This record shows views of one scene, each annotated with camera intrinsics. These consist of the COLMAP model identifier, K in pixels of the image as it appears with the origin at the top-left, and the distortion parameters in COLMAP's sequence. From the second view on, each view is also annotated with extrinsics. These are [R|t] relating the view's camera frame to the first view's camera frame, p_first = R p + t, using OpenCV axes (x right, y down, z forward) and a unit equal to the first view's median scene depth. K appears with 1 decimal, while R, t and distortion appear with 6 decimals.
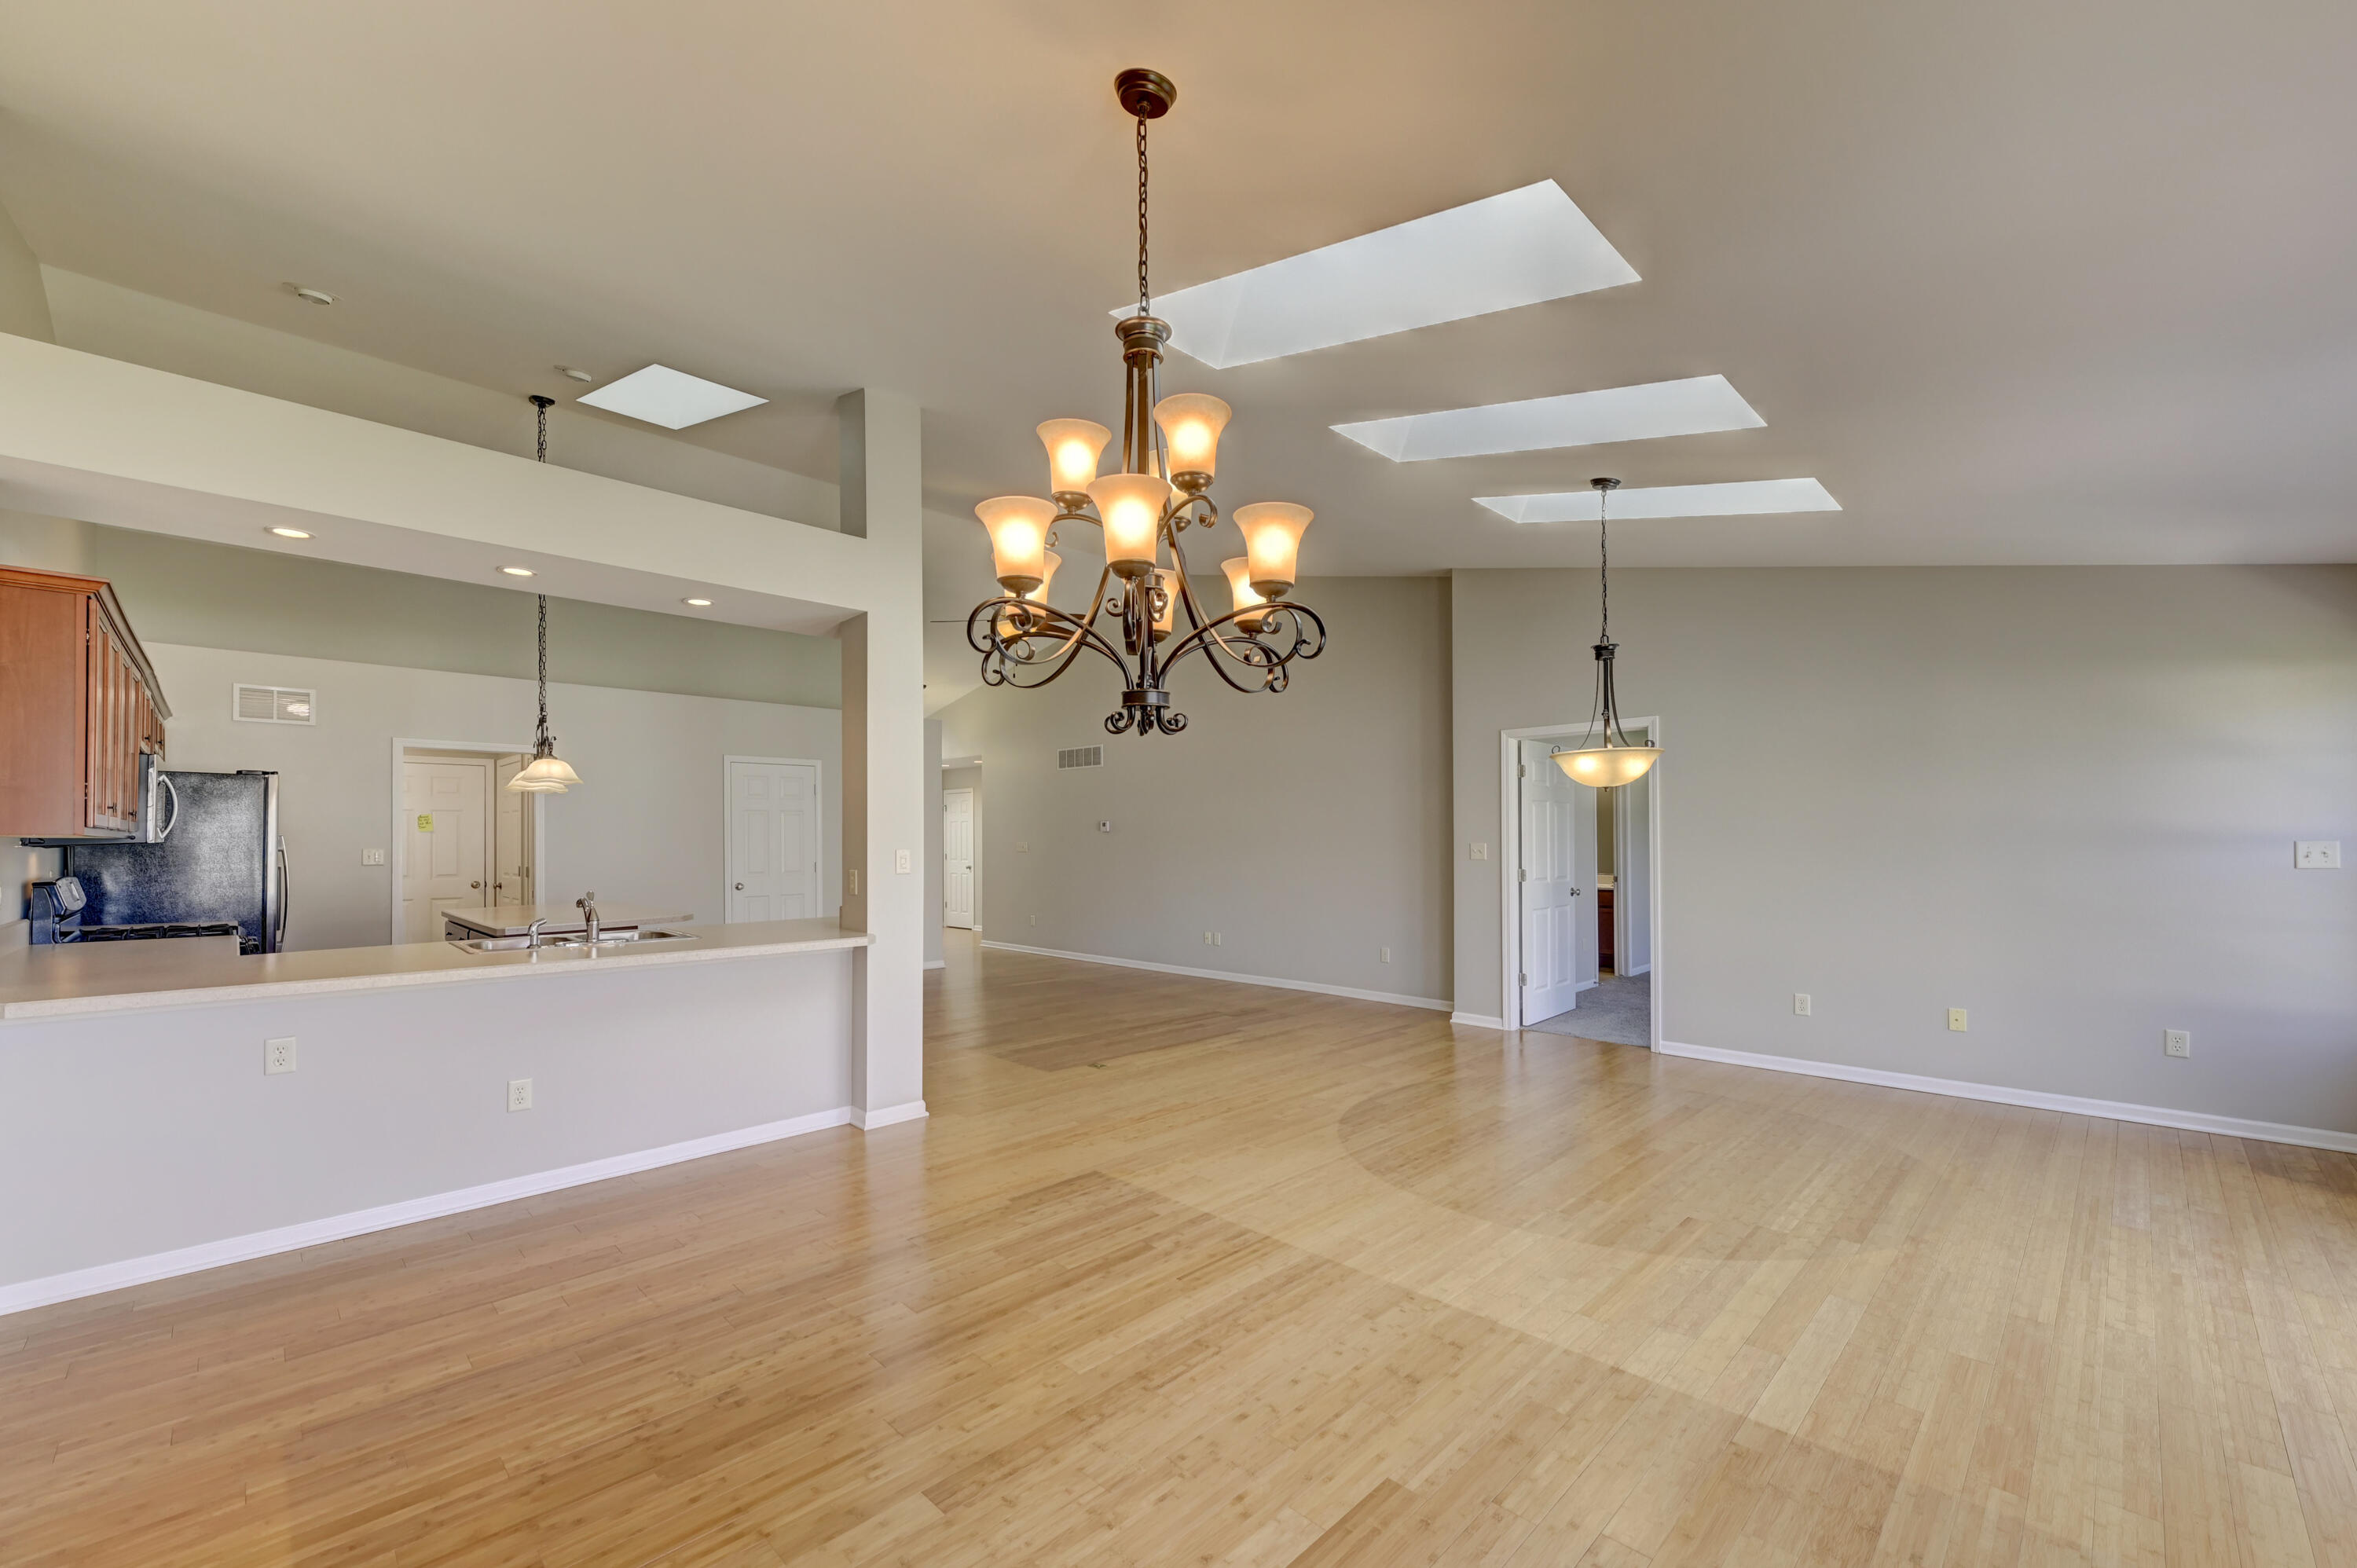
lens RADIAL K [[957.0, 0, 1200.1], [0, 957.0, 827.5], [0, 0, 1]] dist [0.002602, 0.000093]
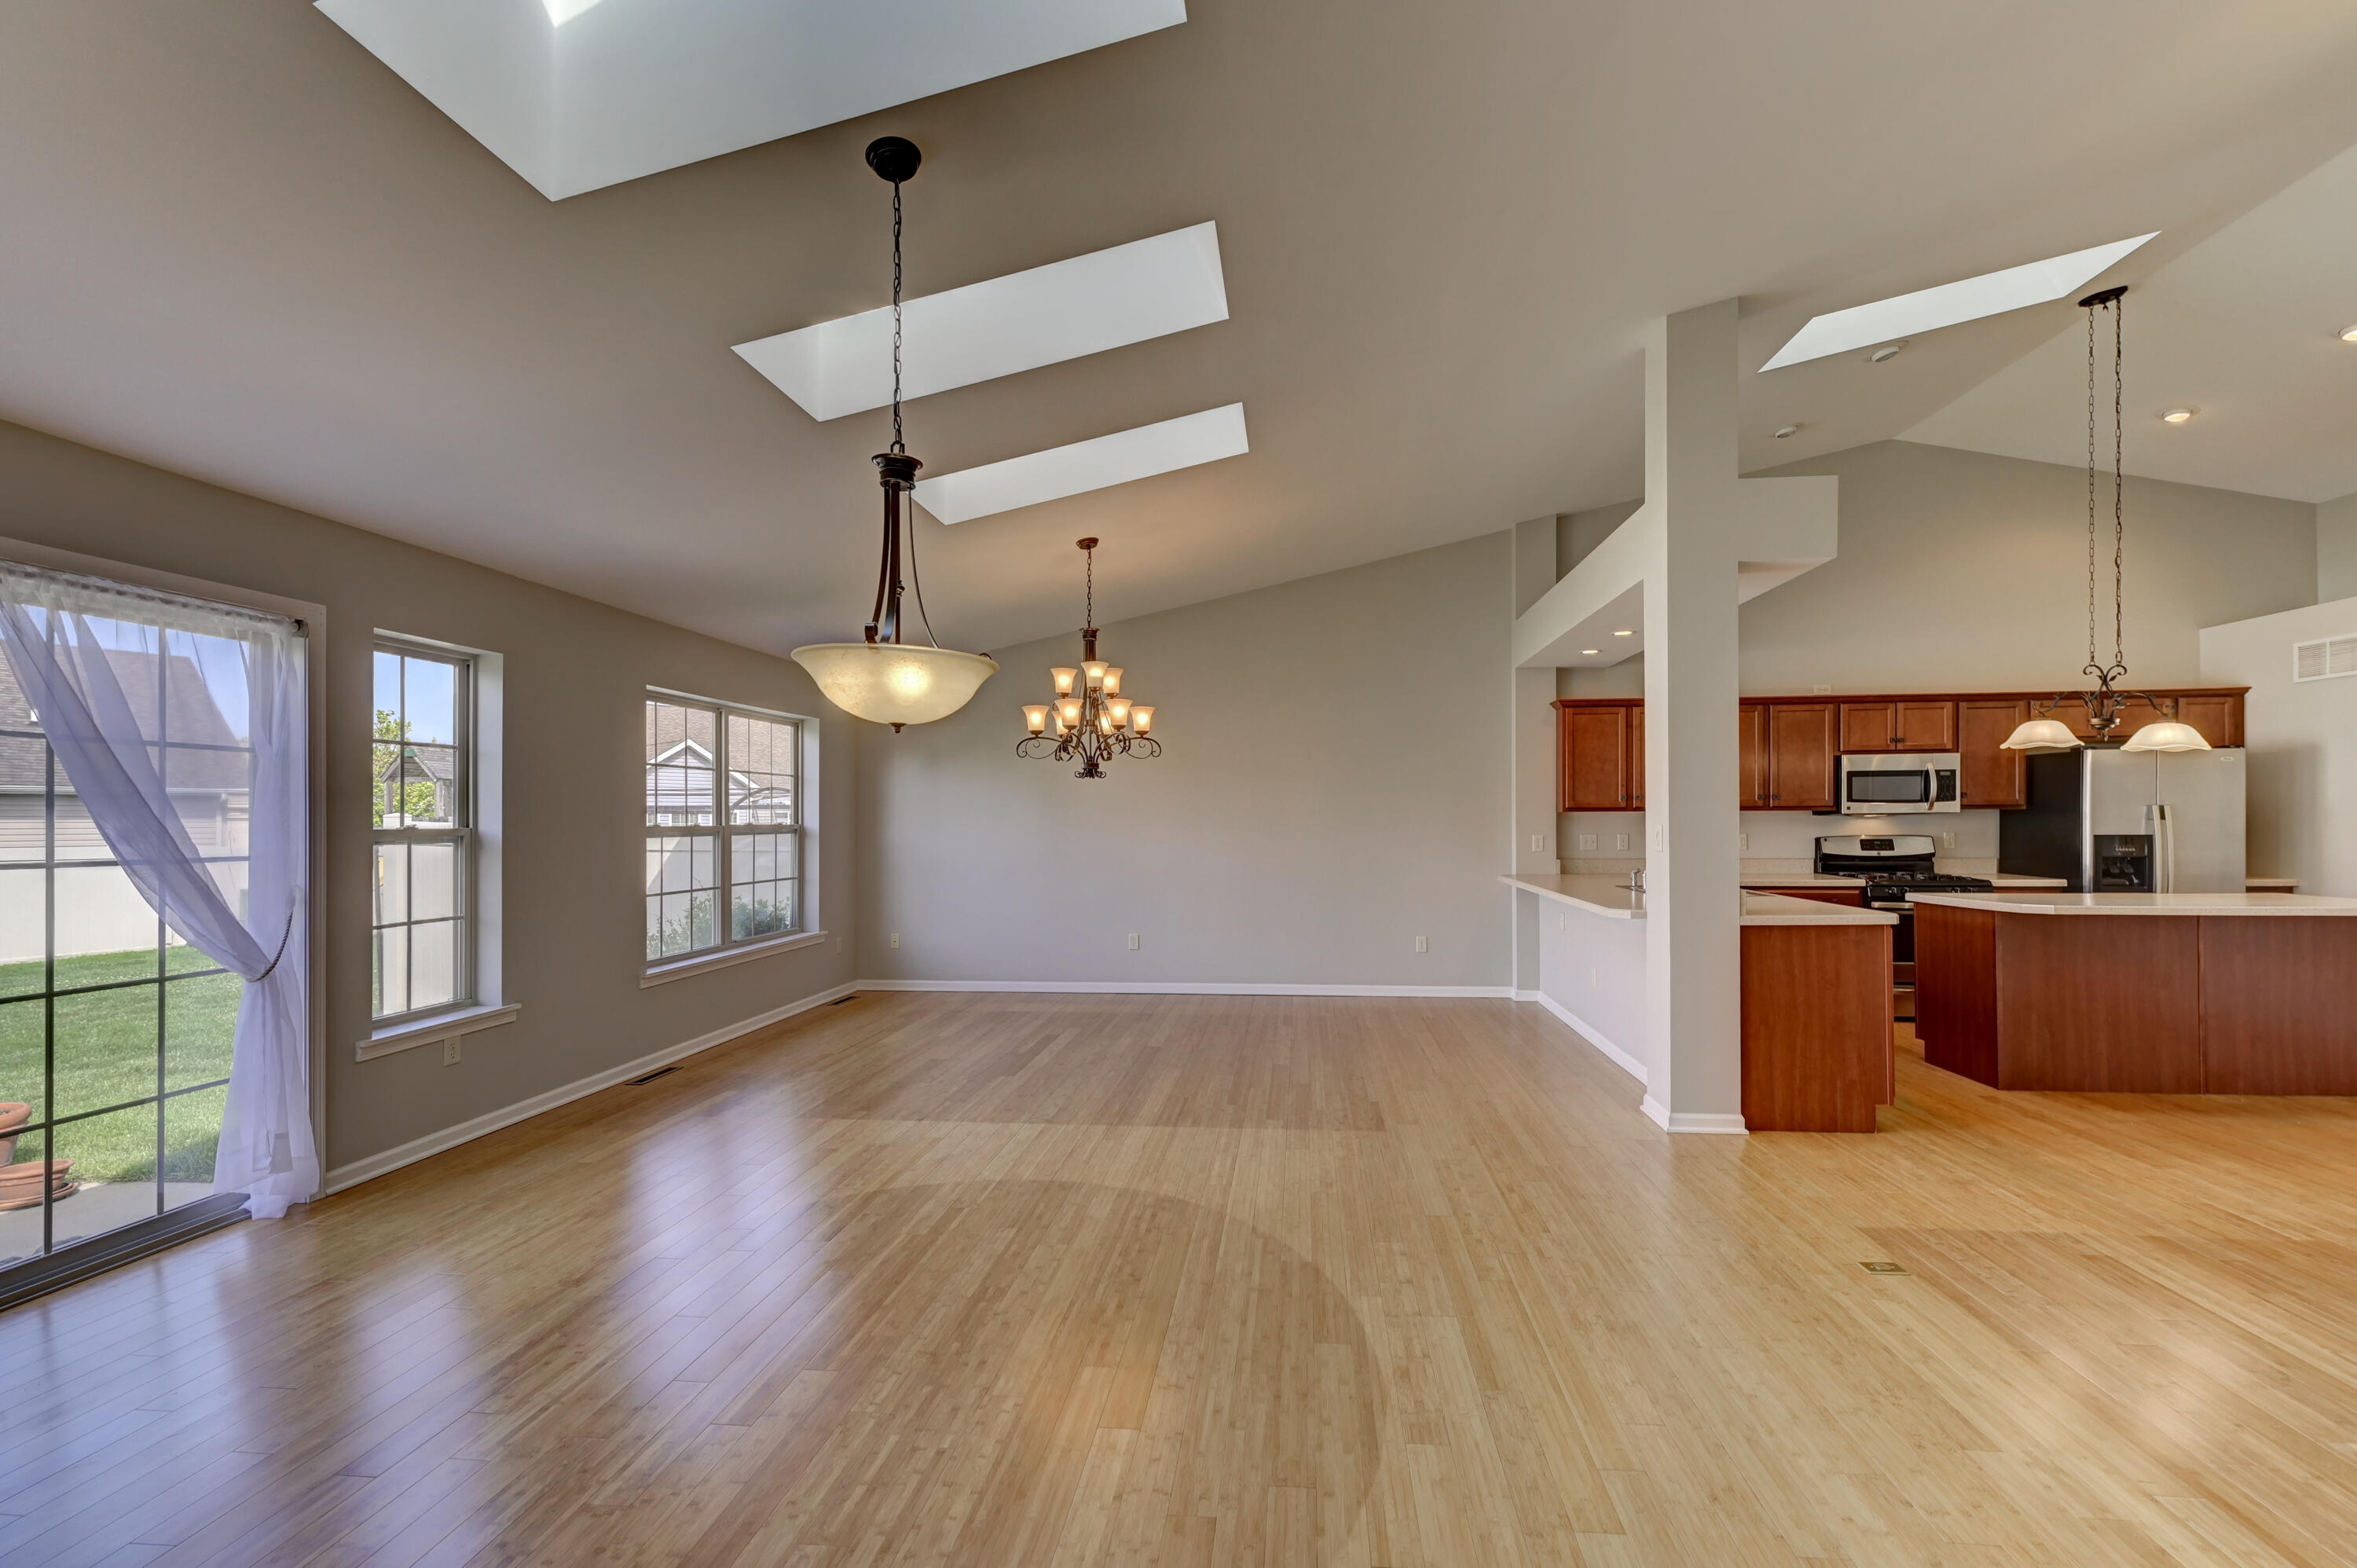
lens RADIAL K [[957.0, 0, 1207.0], [0, 957.0, 817.0], [0, 0, 1]] dist [0.002602, 0.000093]
pose [[-0.786463, 0.006384, -0.617605, 0.857919], [0.014188, 0.999869, -0.007731, 0.018953], [0.617475, -0.014843, -0.786451, 2.111211]]
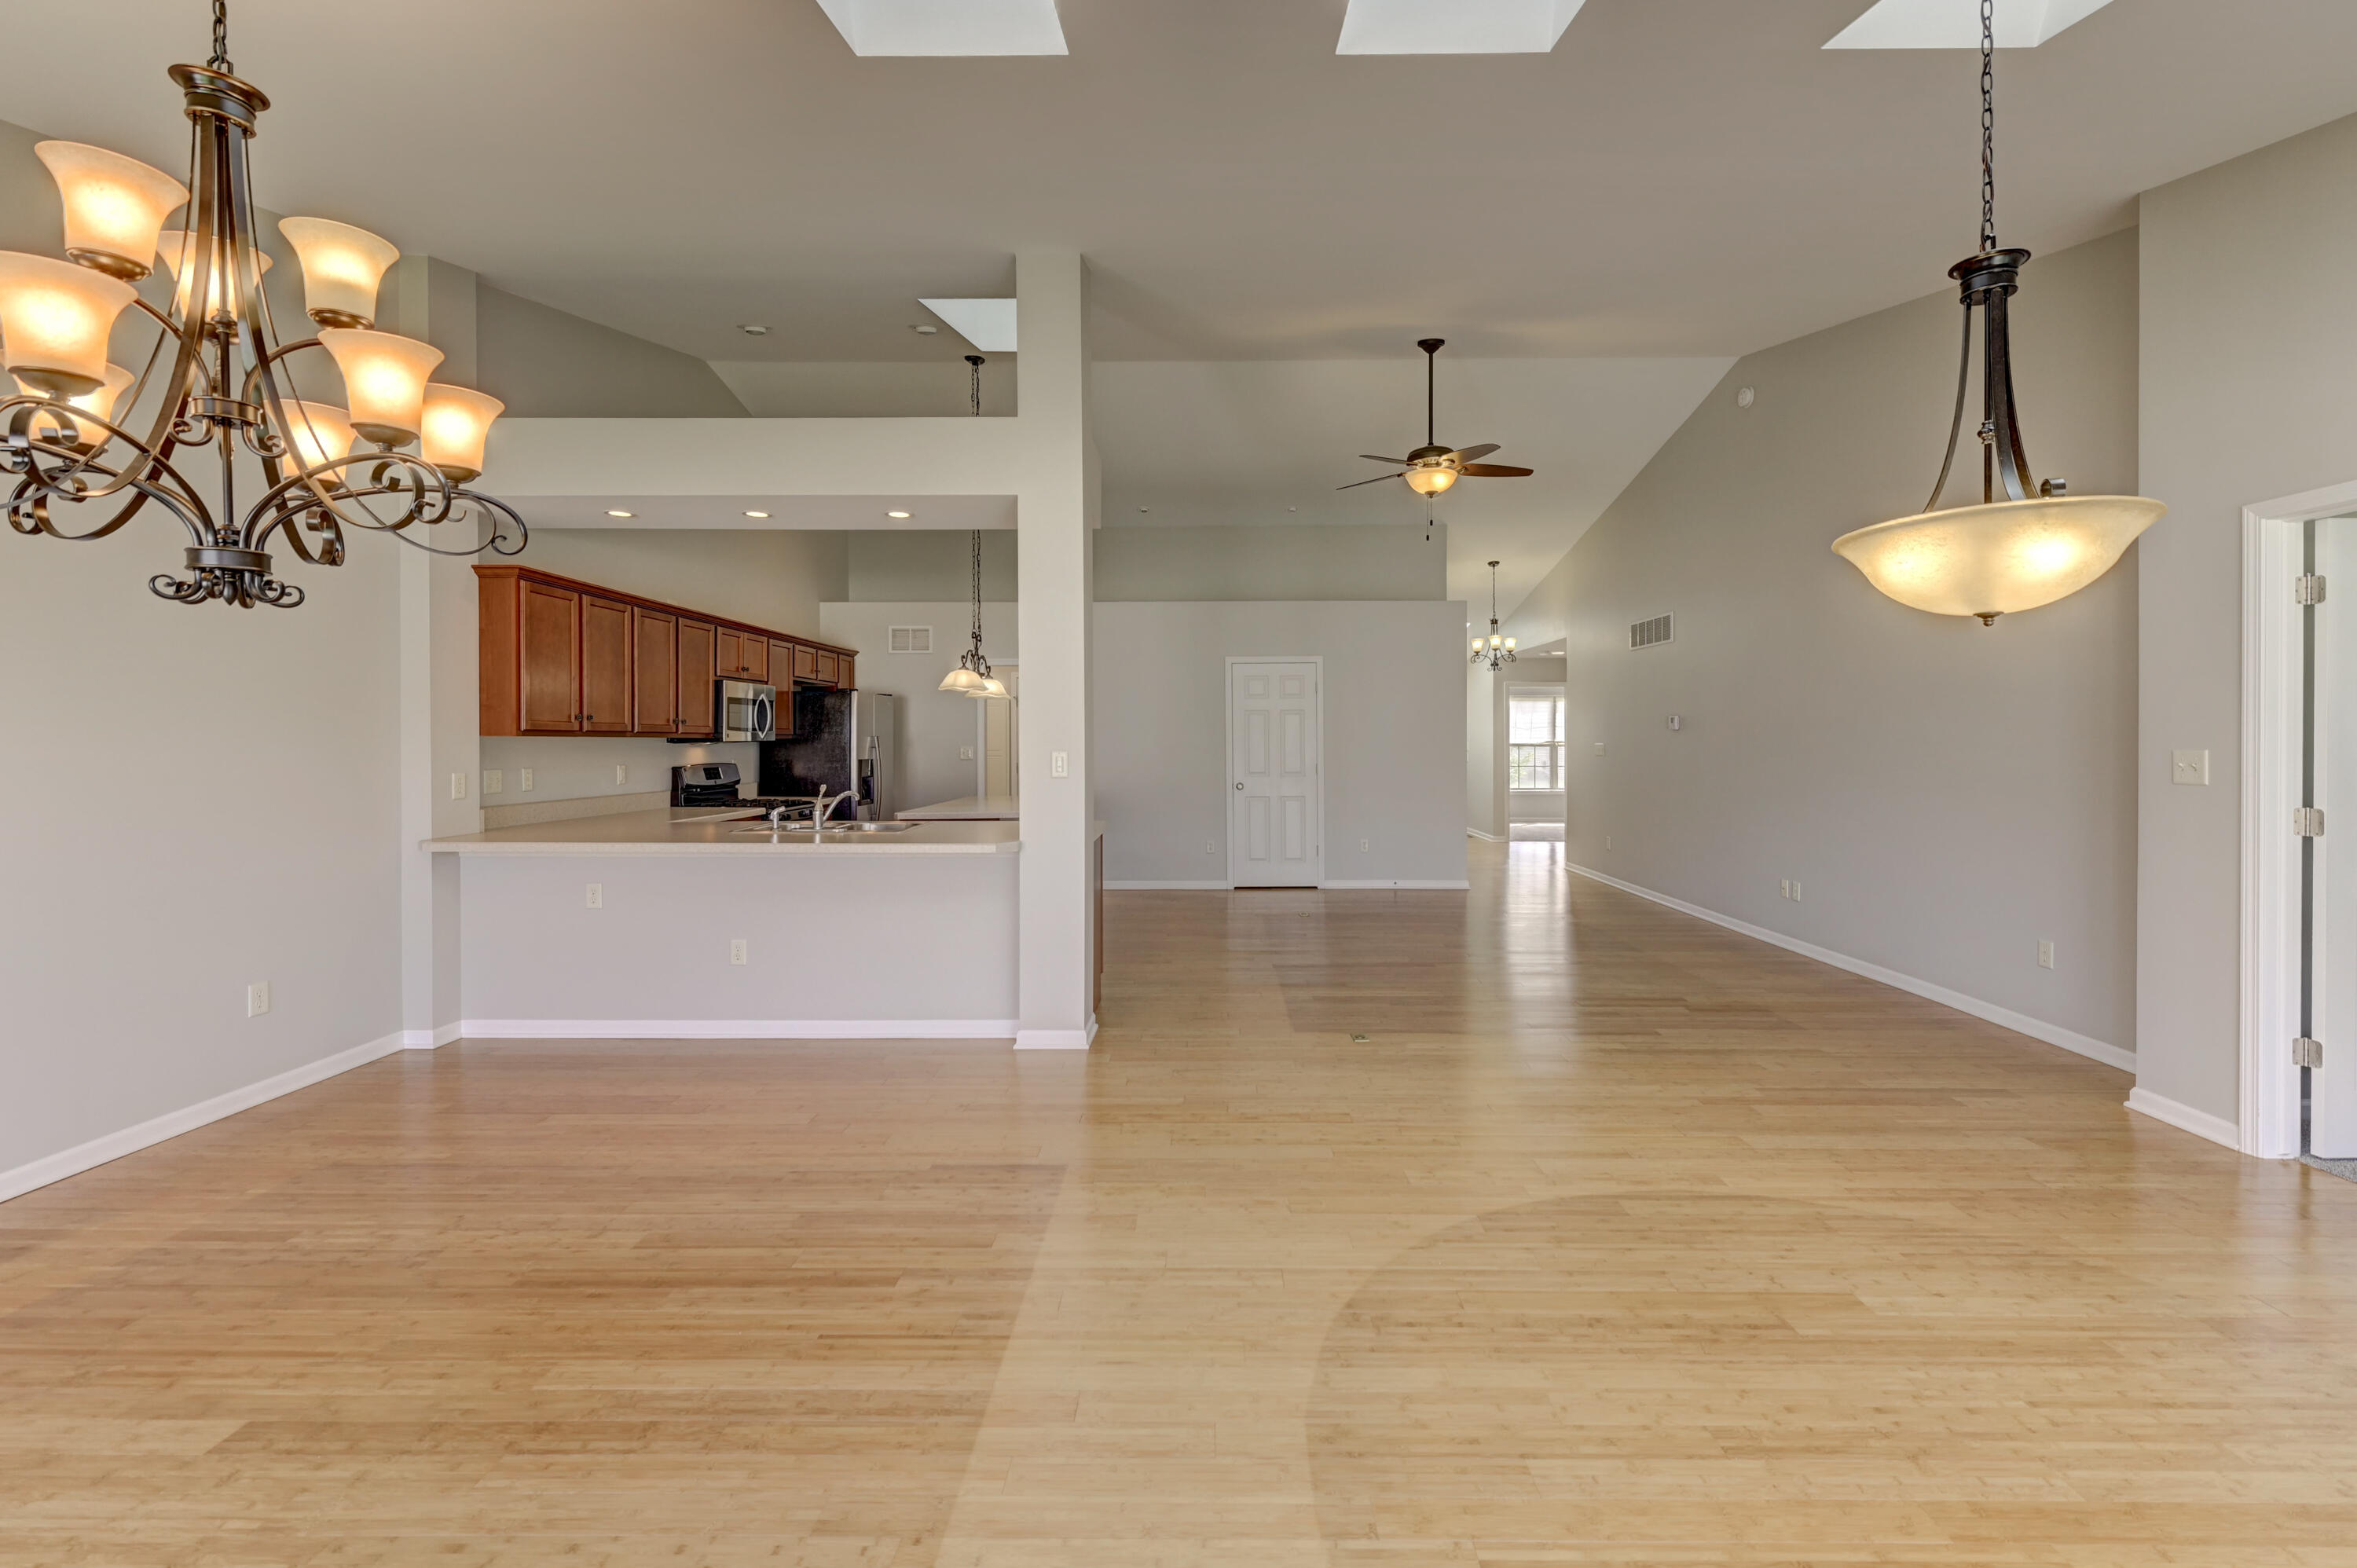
lens RADIAL K [[985.9, 0, 1219.9], [0, 985.9, 764.5], [0, 0, 1]] dist [0.000005, -0.002630]
pose [[0.692518, 0.019722, -0.721131, 0.686724], [0.005046, 0.999469, 0.032180, 0.002221], [0.721383, -0.025924, 0.692051, 0.655352]]
